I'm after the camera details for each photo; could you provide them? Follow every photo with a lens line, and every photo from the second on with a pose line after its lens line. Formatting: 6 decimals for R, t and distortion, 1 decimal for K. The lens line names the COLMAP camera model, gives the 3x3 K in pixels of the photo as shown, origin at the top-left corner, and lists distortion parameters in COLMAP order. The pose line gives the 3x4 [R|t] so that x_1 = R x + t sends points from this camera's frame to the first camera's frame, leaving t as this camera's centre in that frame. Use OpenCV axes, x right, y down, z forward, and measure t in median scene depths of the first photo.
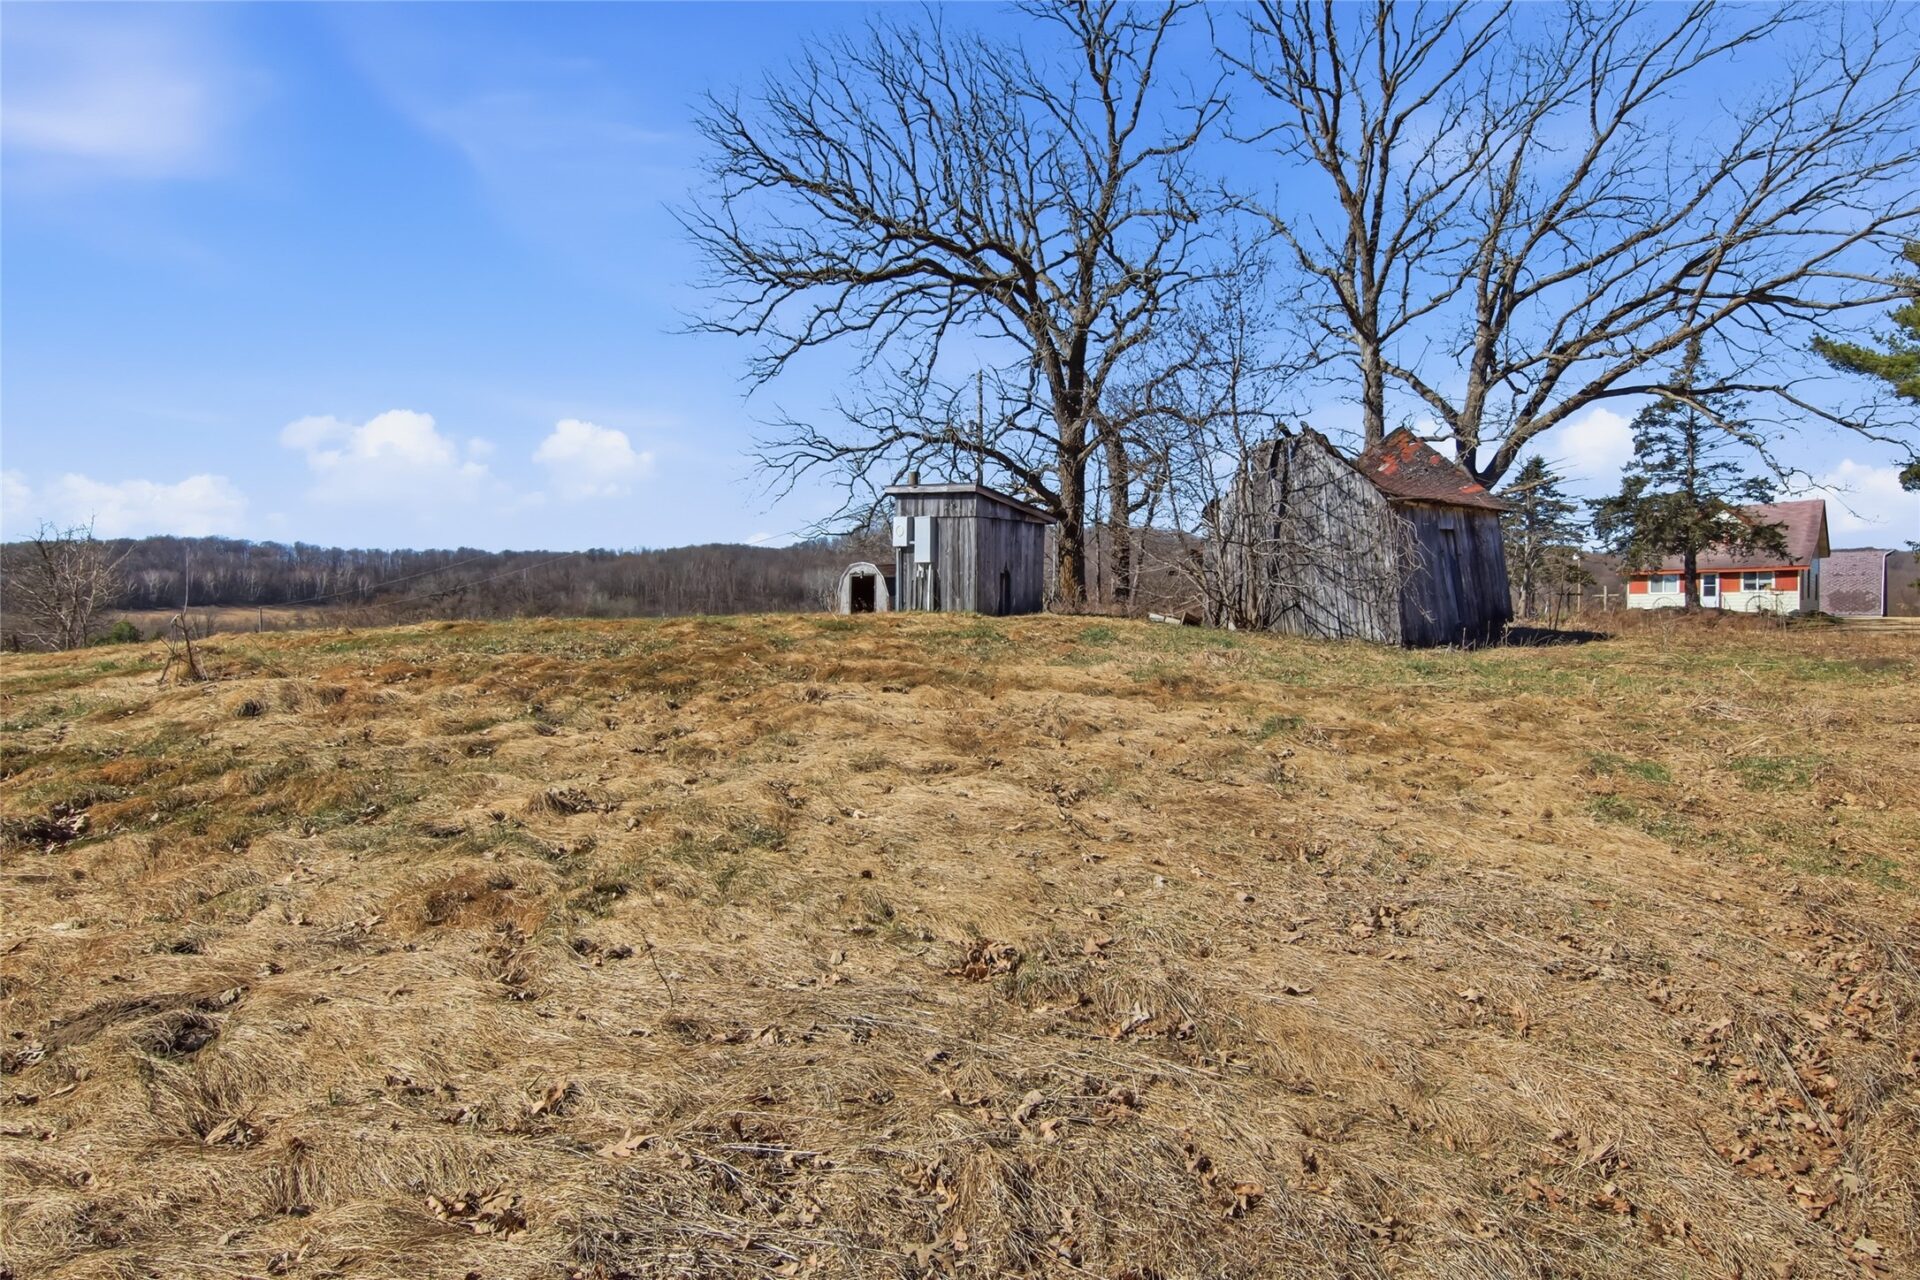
lens RADIAL K [[1022.6, 0, 932.0], [0, 1022.6, 651.6], [0, 0, 1]] dist [0.000944, -0.017960]
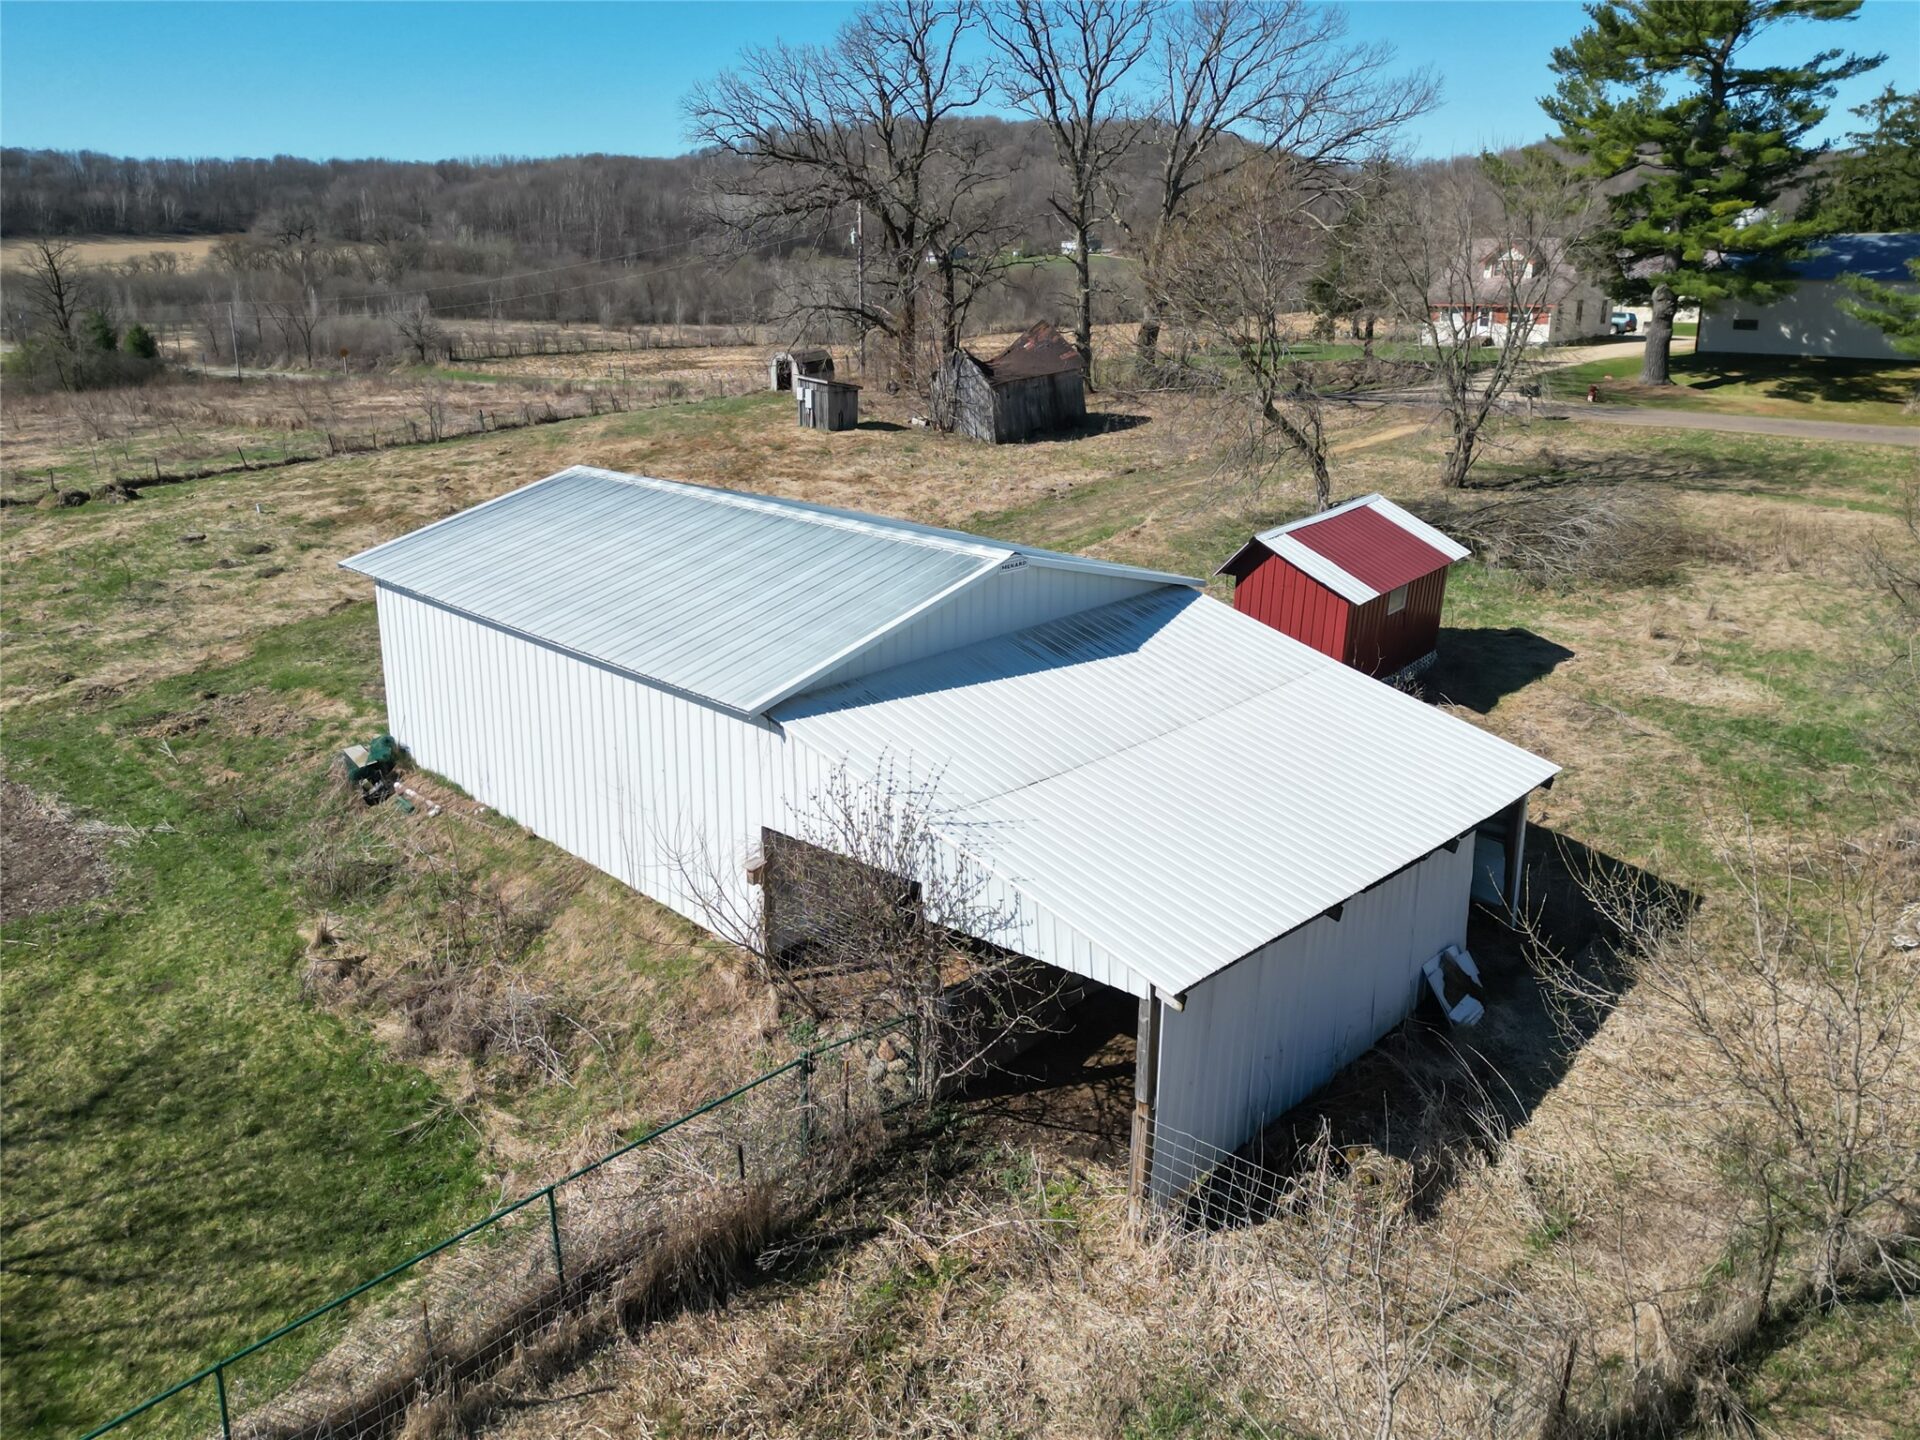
lens RADIAL K [[1386.7, 0, 954.4], [0, 1386.7, 707.9], [0, 0, 1]] dist [0.095890, -0.105525]
pose [[0.998514, 0.004202, 0.054324, 0.046149], [-0.020636, 0.951910, 0.305683, -0.121466], [-0.050428, -0.306350, 0.950582, -0.703557]]
